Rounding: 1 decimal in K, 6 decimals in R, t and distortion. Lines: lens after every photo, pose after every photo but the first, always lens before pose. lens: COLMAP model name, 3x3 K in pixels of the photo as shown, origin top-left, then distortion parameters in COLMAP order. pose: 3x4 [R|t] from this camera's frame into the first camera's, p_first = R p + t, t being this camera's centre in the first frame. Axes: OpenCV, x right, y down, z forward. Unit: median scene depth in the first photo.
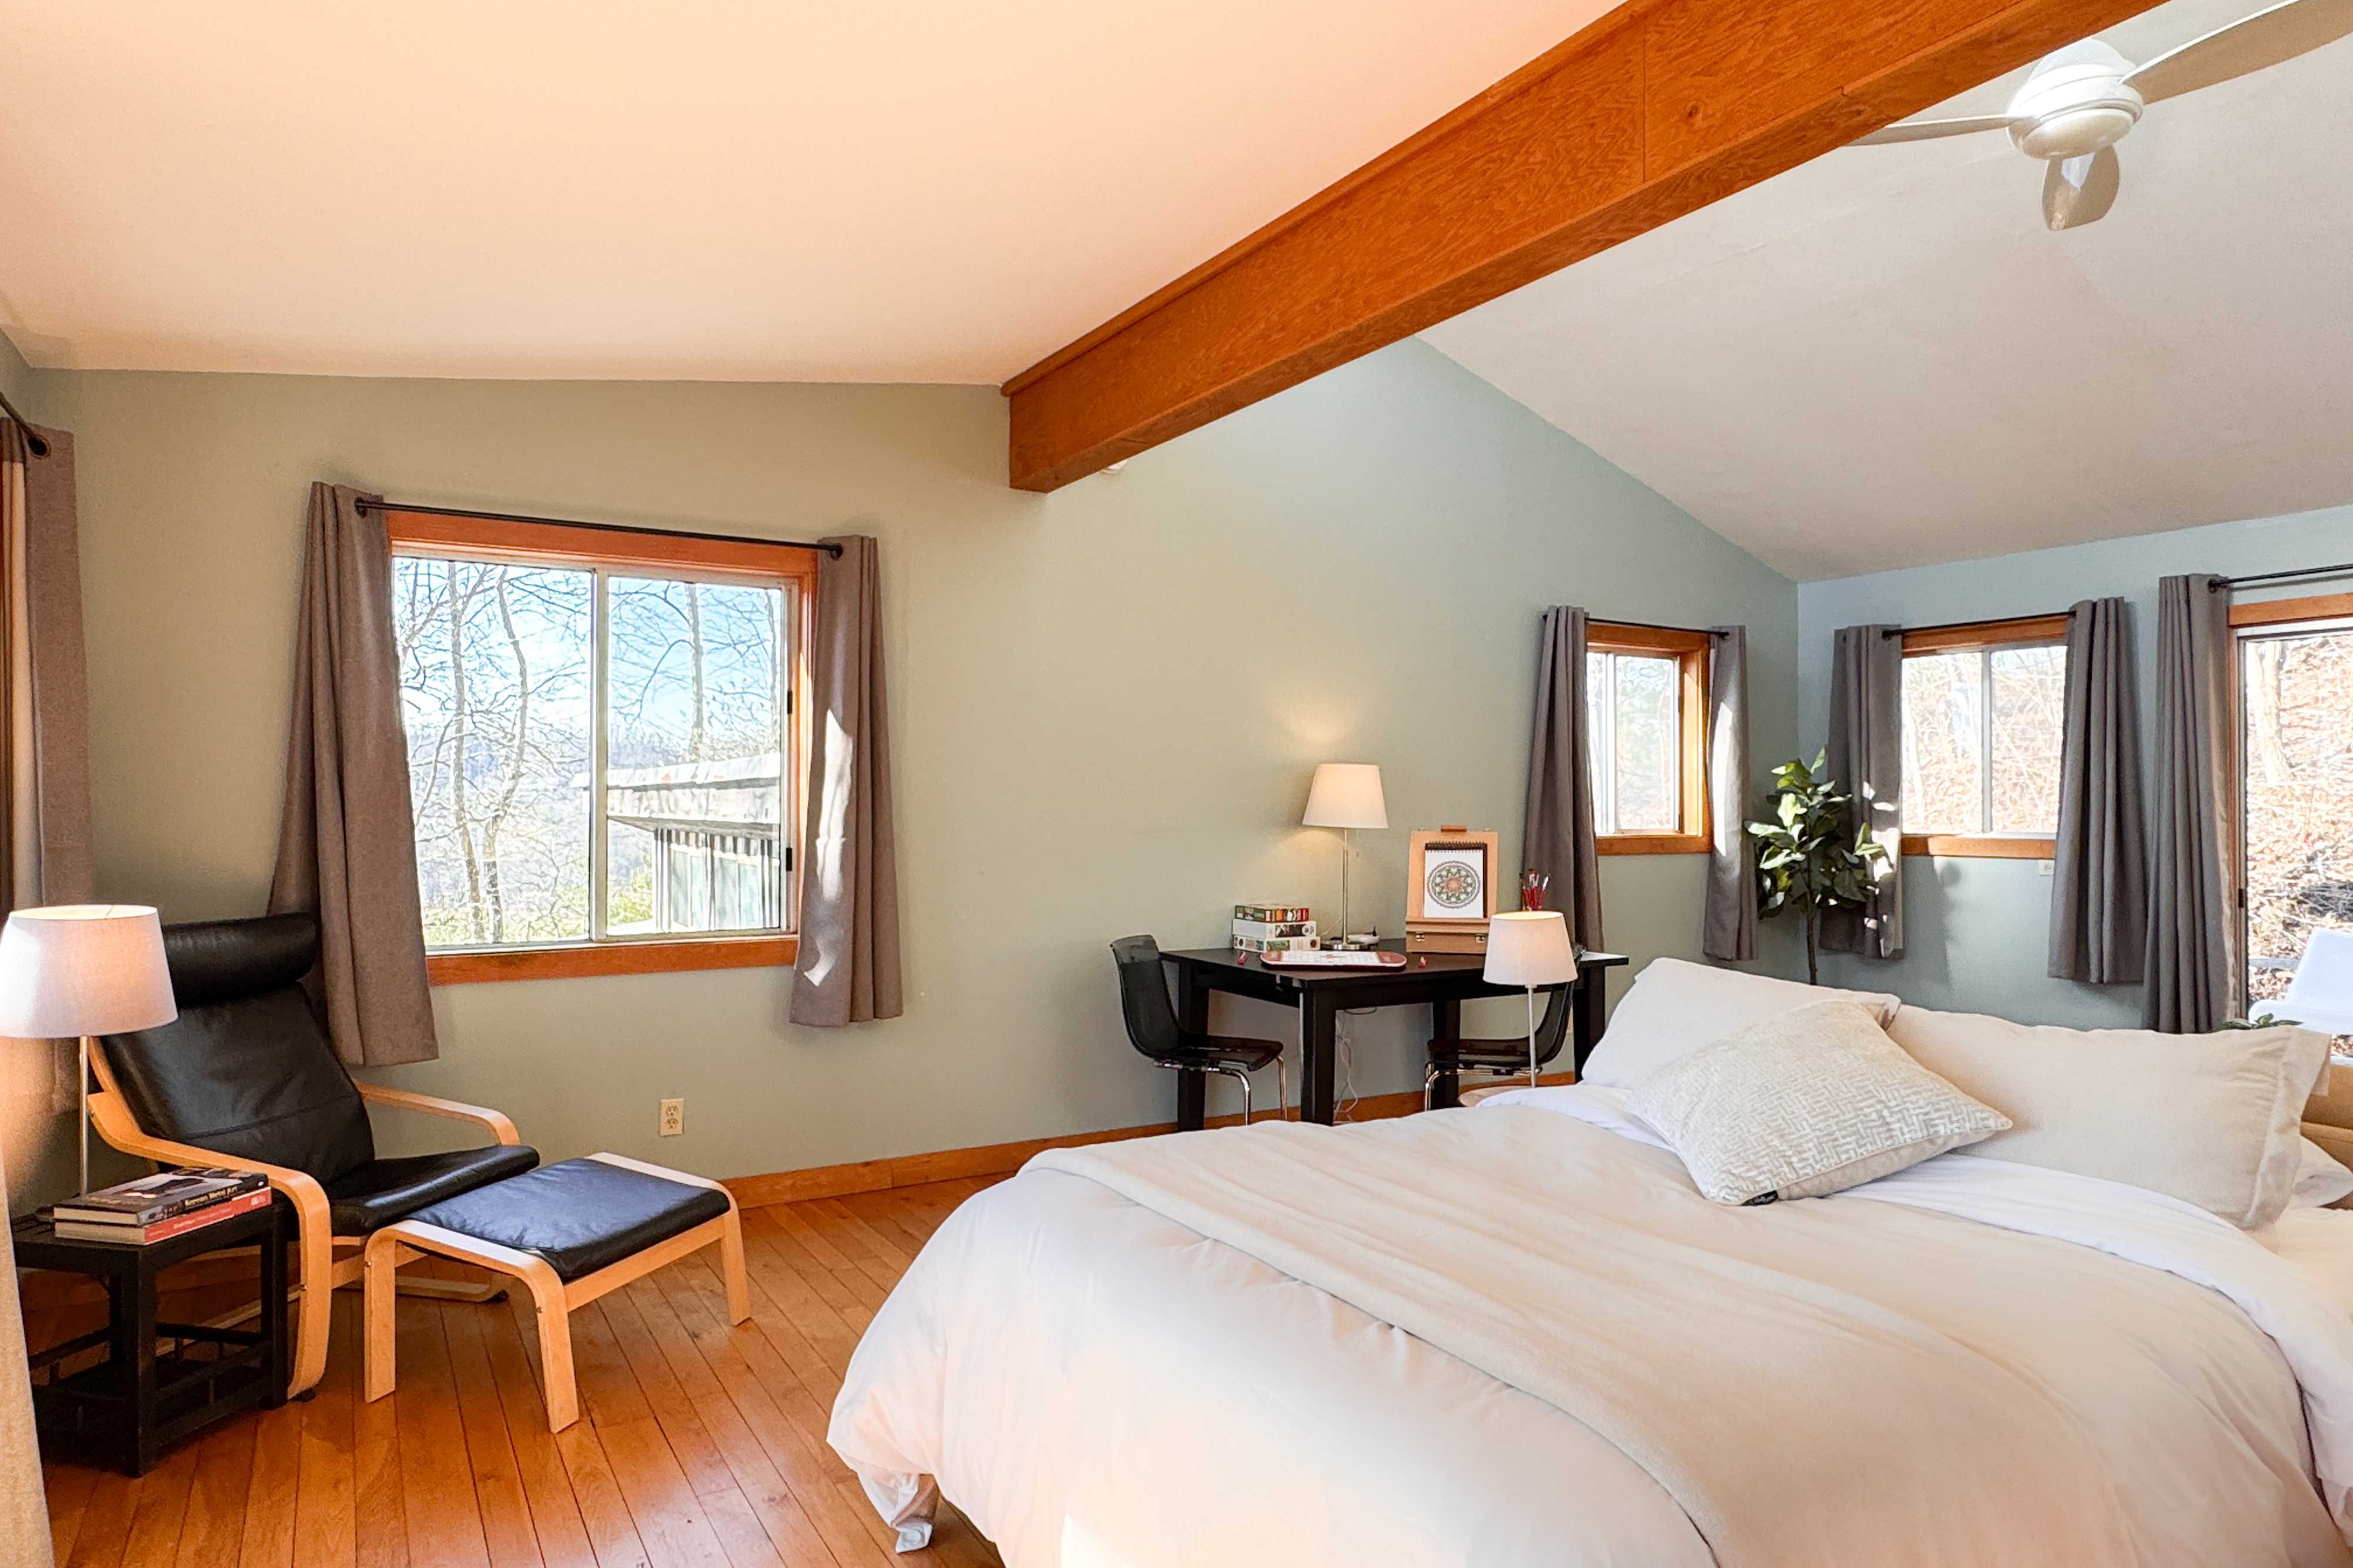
lens RADIAL K [[1463.6, 0, 1176.5], [0, 1463.6, 784.0], [0, 0, 1]] dist [-0.000256, -0.000053]
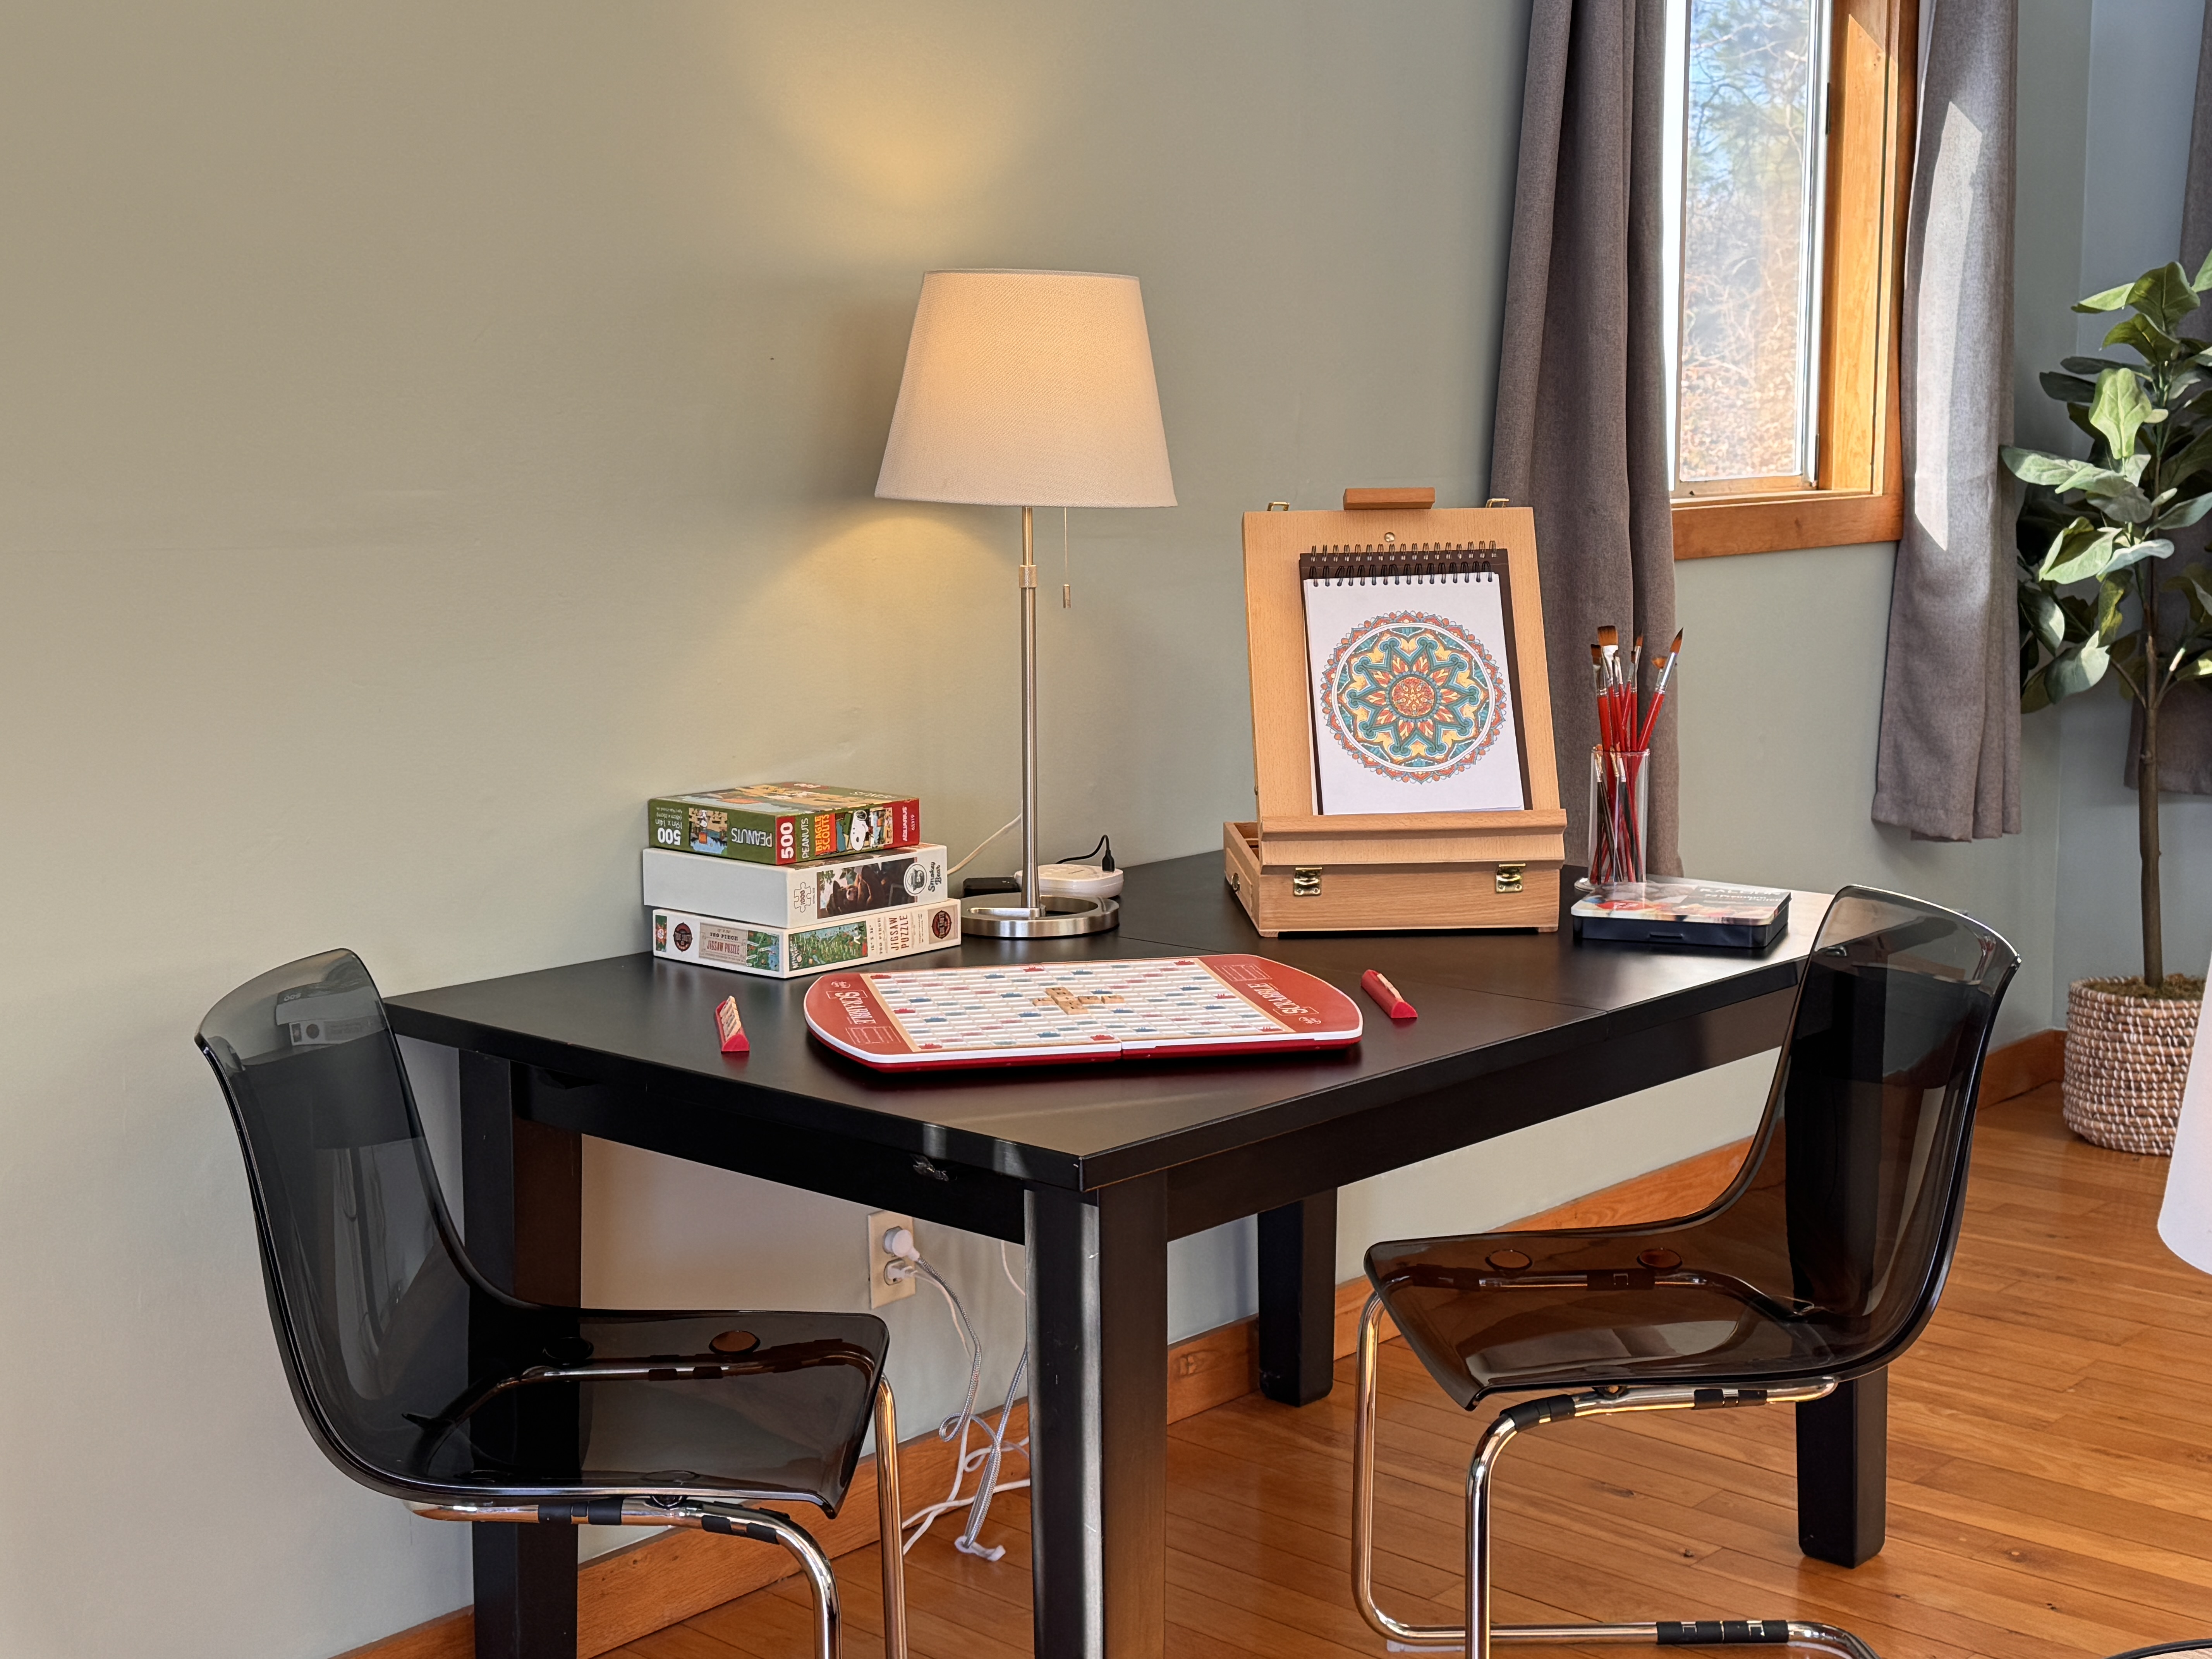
lens RADIAL K [[2913.5, 0, 1106.0], [0, 2913.5, 829.5], [0, 0, 1]] dist [0.153206, -0.022353]
pose [[0.958029, -0.053512, 0.281631, -0.032663], [0.010383, 0.988256, 0.152455, 0.005823], [-0.286482, -0.143132, 0.947334, 0.457128]]
